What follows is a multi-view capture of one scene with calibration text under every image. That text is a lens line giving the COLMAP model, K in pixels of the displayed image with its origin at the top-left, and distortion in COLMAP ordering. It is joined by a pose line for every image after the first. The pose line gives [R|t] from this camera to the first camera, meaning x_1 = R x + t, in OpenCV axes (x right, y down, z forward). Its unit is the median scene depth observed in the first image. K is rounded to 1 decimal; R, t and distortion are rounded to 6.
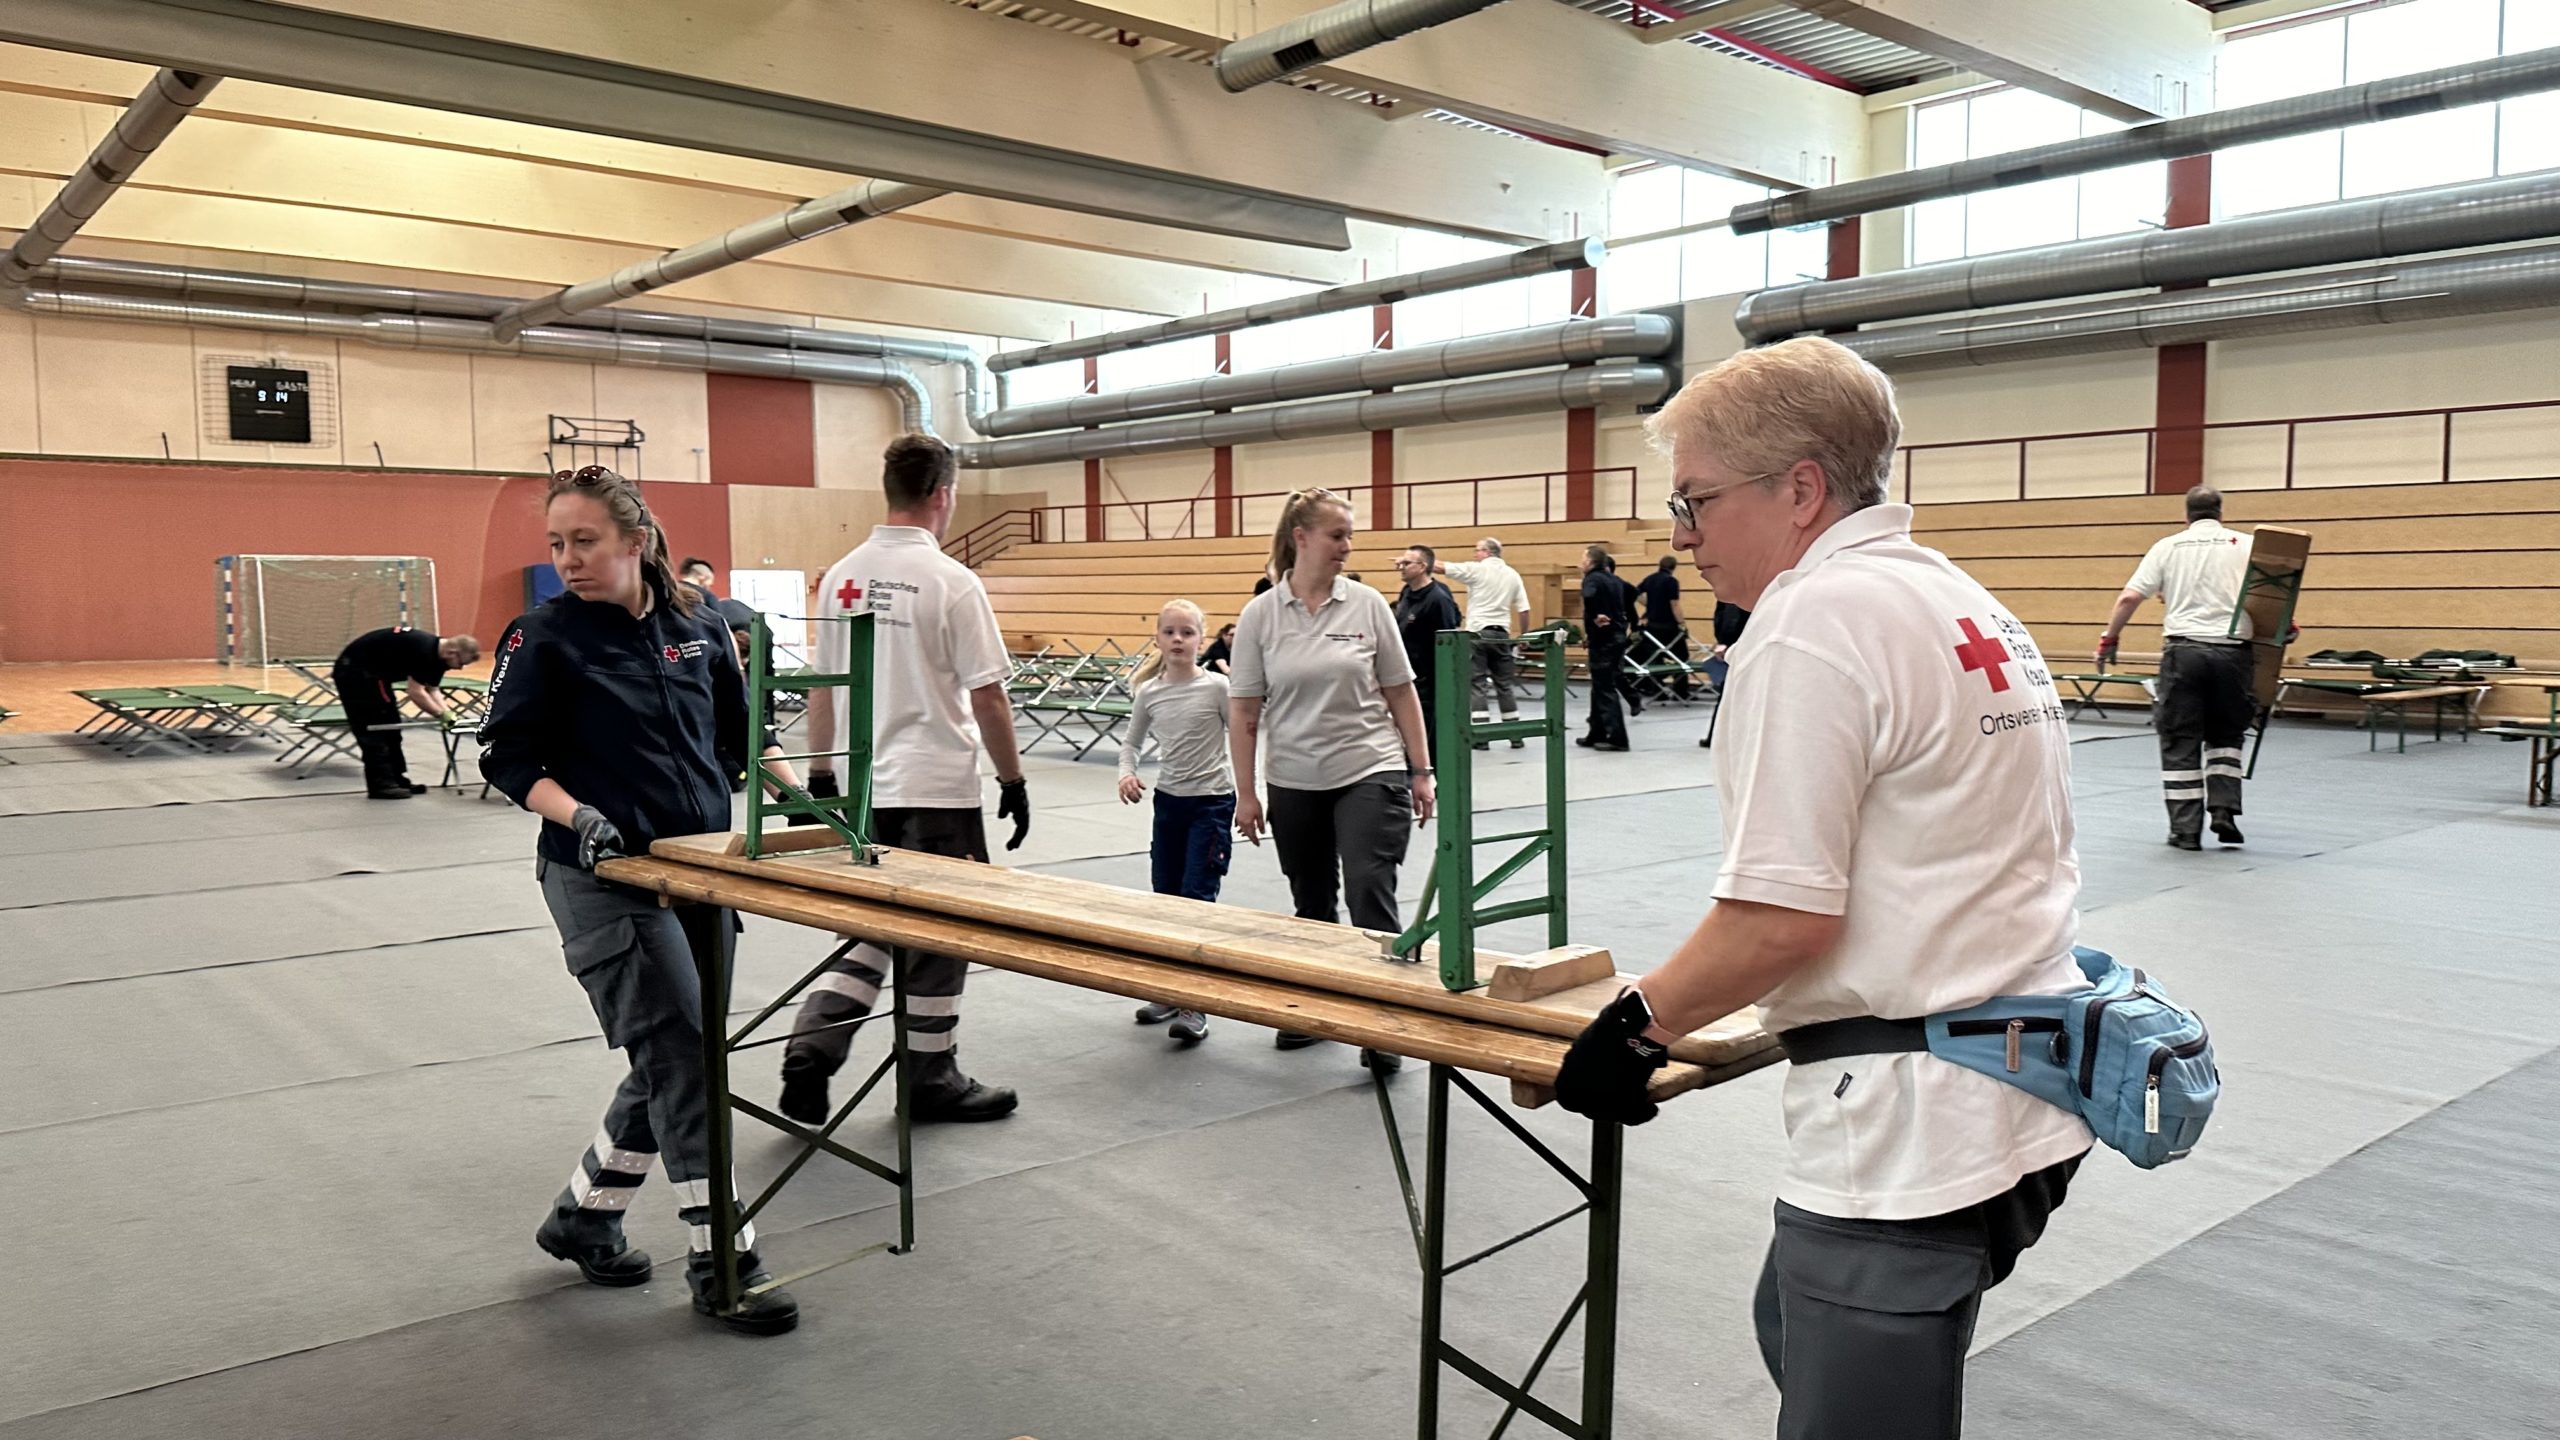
lens RADIAL K [[1817.3, 0, 1290.1], [0, 1817.3, 721.5], [0, 0, 1]] dist [-0.006143, -0.003172]
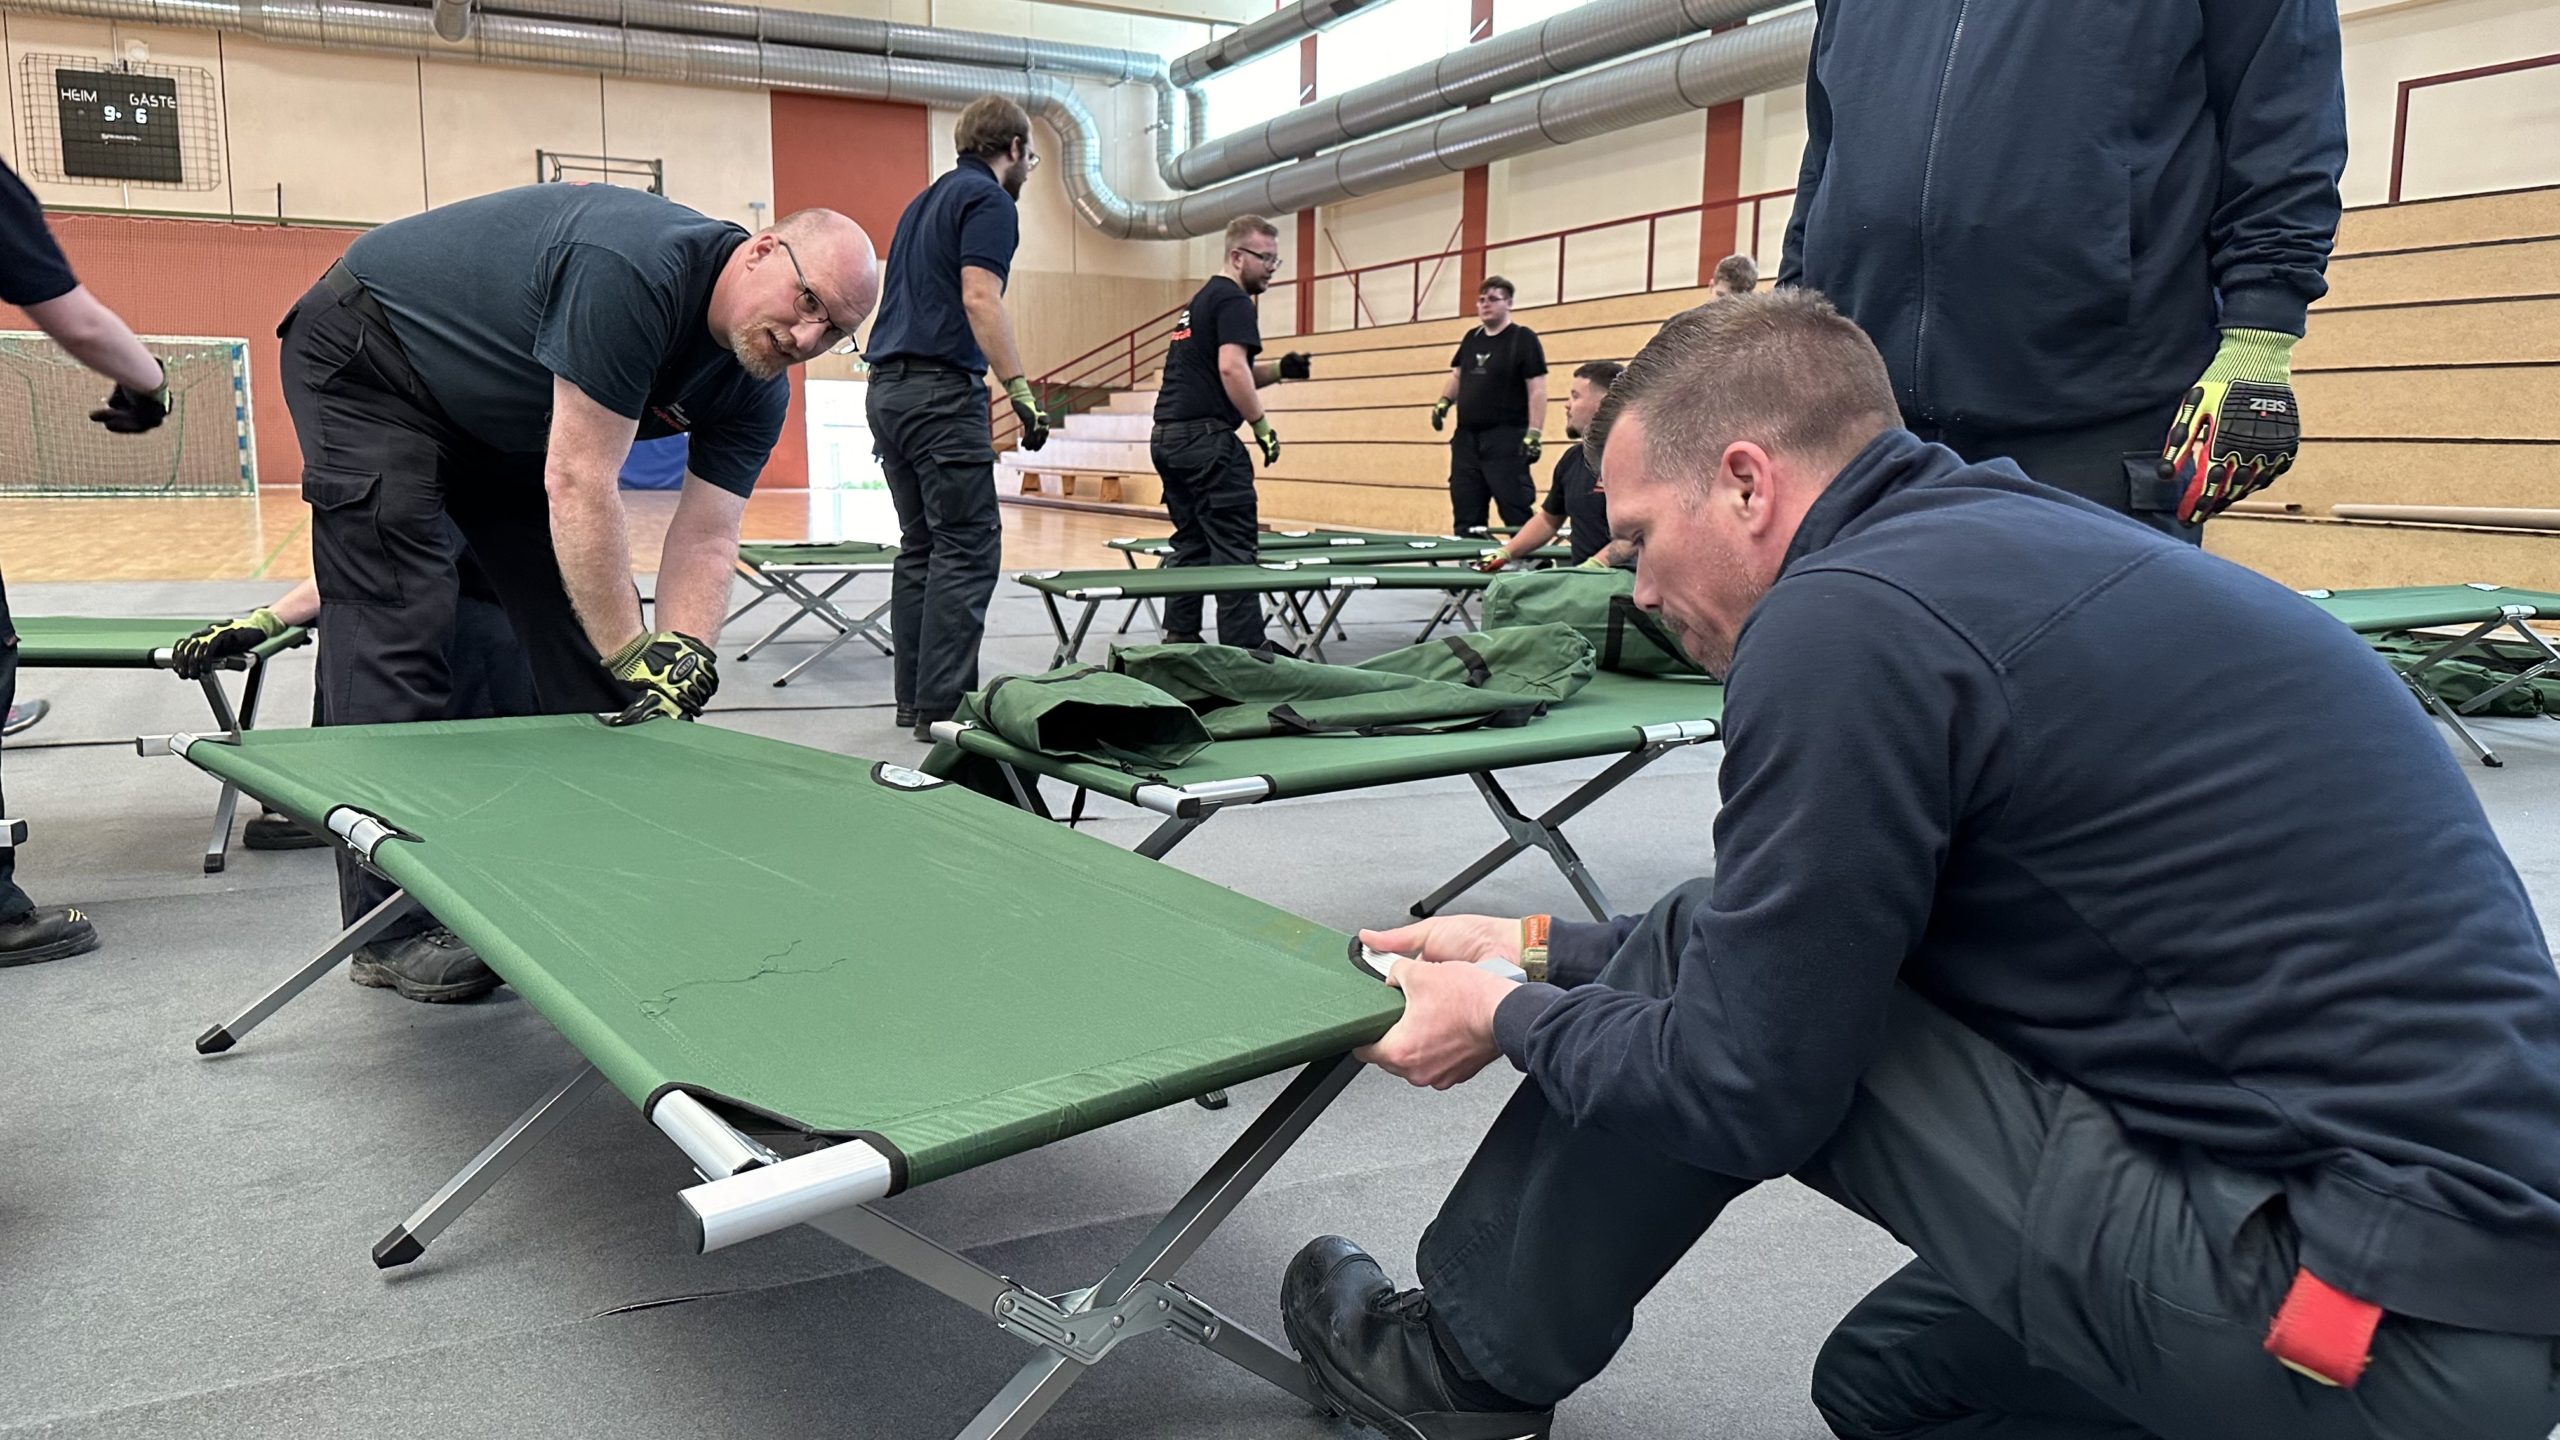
lens RADIAL K [[1817.3, 0, 1290.1], [0, 1817.3, 721.5], [0, 0, 1]] dist [-0.006143, -0.003172]
pose [[0.966720, 0.049949, -0.250915, 0.062915], [-0.032665, 0.996827, 0.072582, -0.007855], [0.253744, -0.061970, 0.965284, 0.374110]]
